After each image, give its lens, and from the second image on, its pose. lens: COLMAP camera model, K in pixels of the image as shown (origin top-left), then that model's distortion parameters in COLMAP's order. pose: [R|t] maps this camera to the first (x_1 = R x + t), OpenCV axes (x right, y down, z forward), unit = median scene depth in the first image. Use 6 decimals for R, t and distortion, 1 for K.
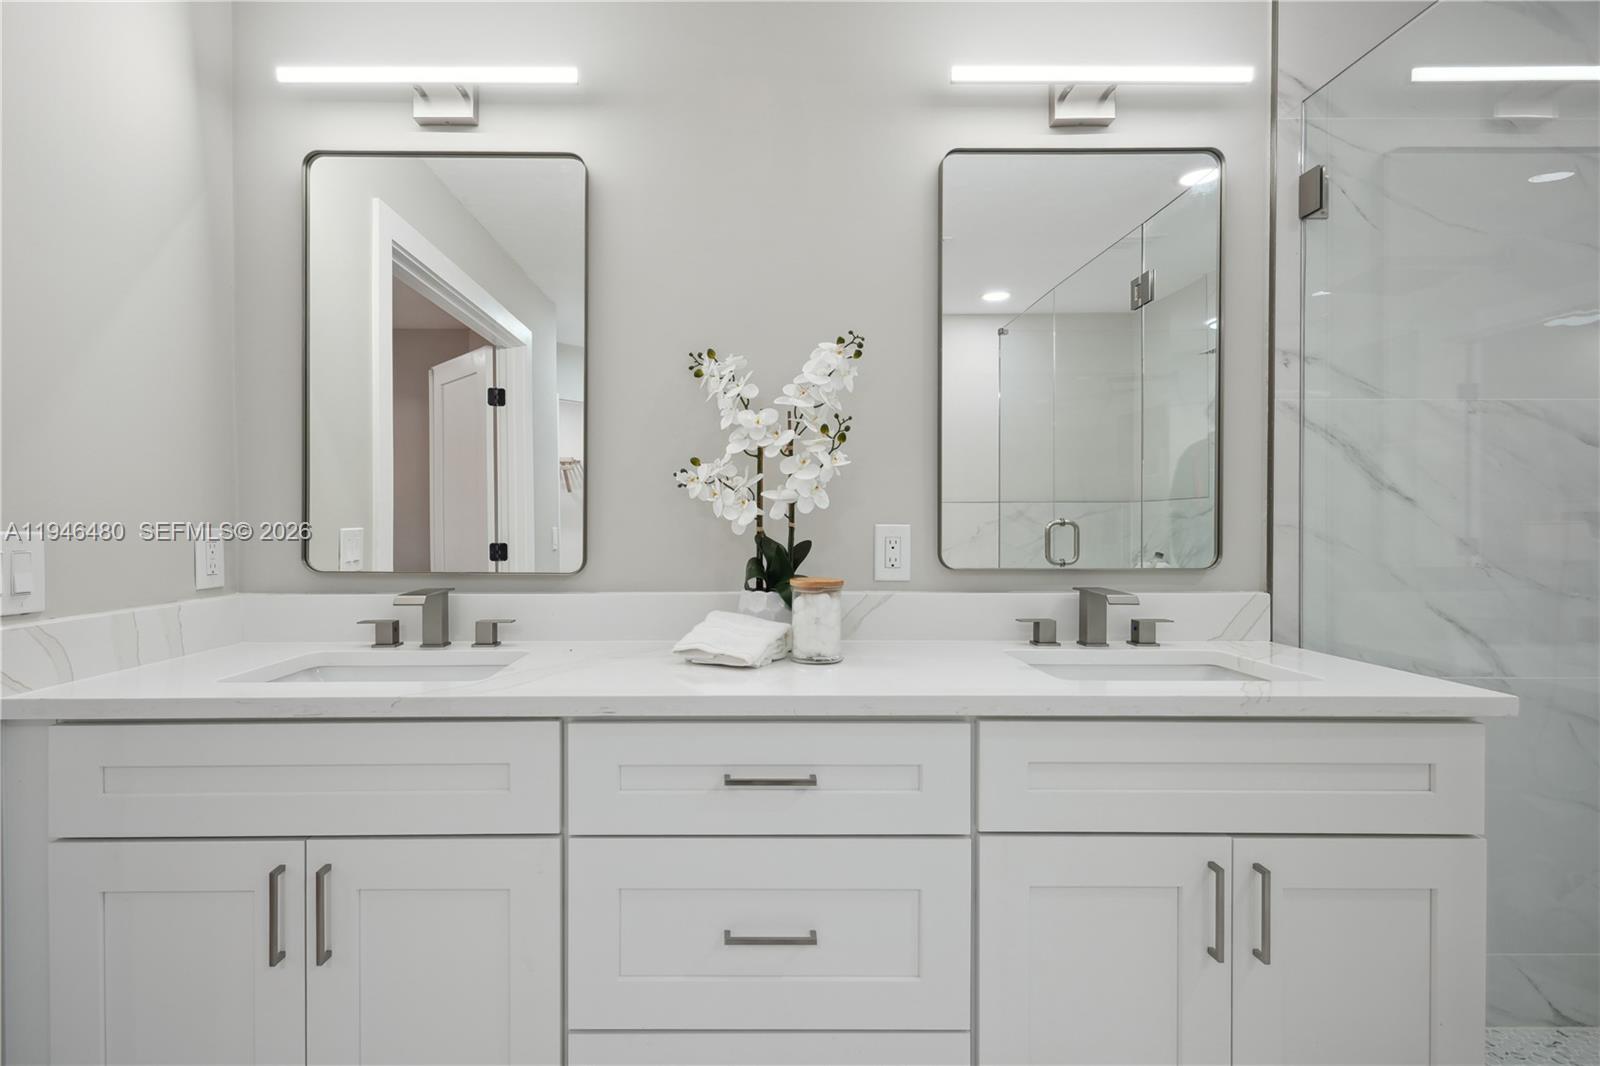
lens RADIAL K [[818.1, 0, 755.1], [0, 818.1, 530.3], [0, 0, 1]] dist [0.000135, -0.000013]
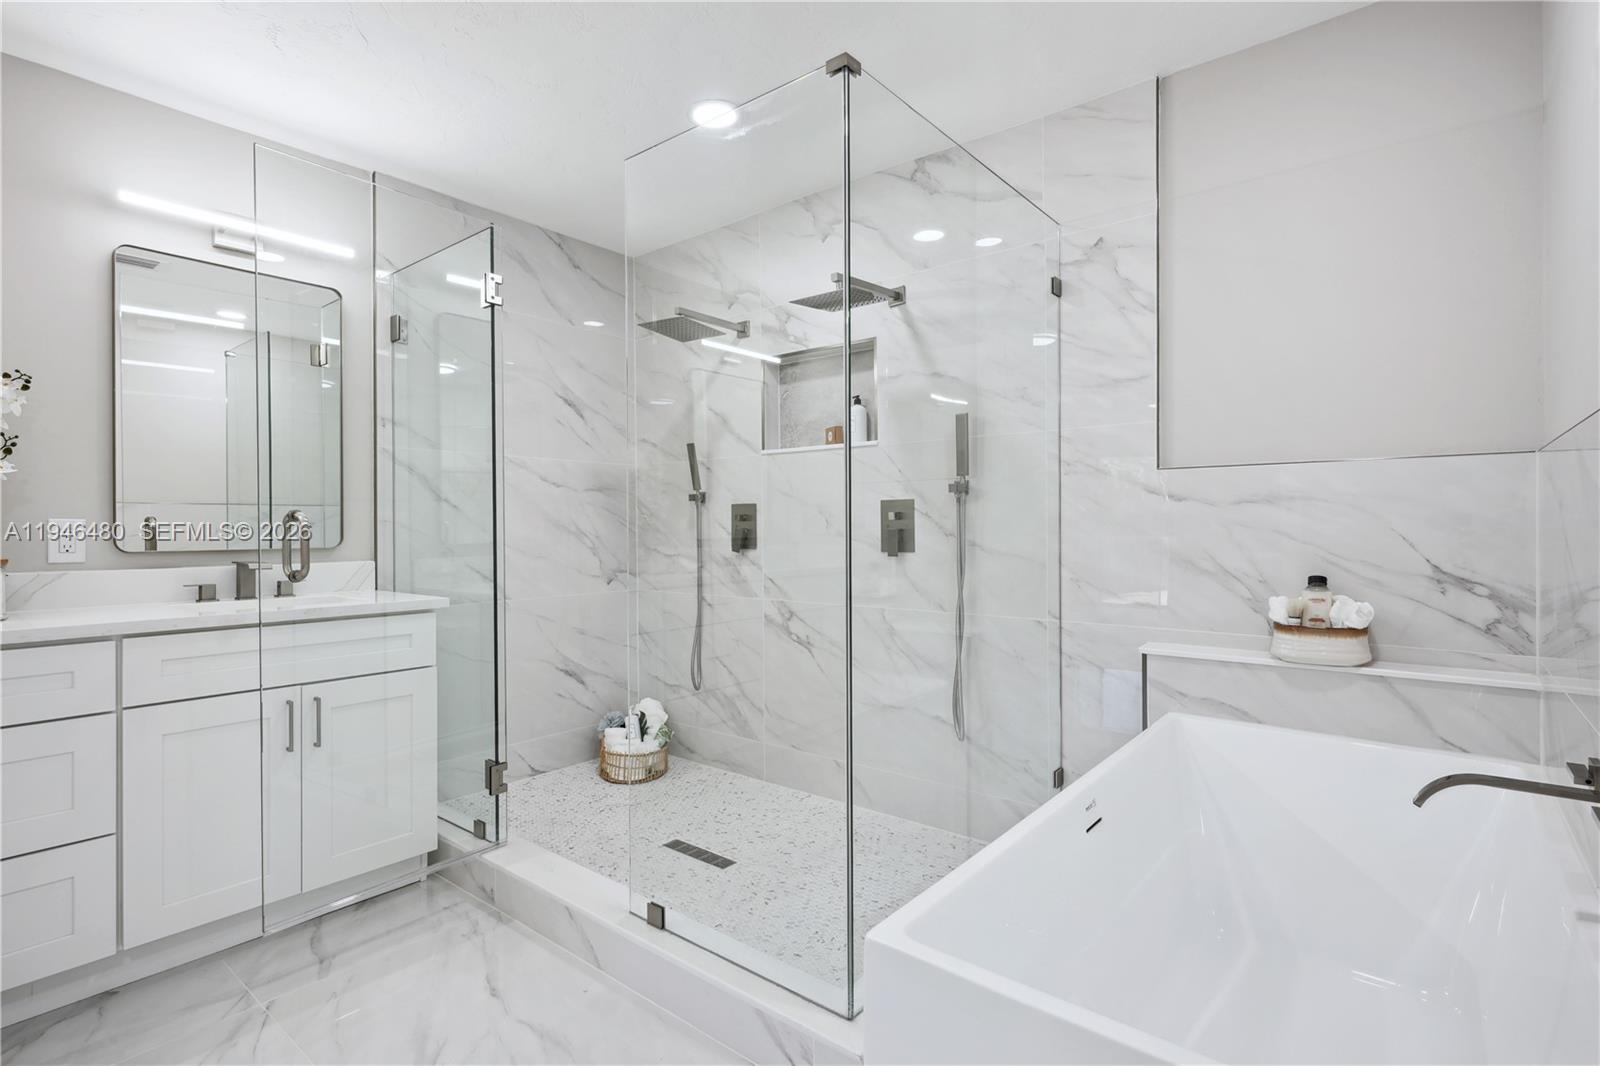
lens RADIAL K [[778.9, 0, 800.1], [0, 778.9, 528.2], [0, 0, 1]] dist [0.005472, -0.000700]
pose [[0.647678, -0.002610, 0.761909, -0.025059], [0.009212, 0.999948, -0.004406, 0.024971], [-0.761858, 0.009872, 0.647669, -0.728742]]
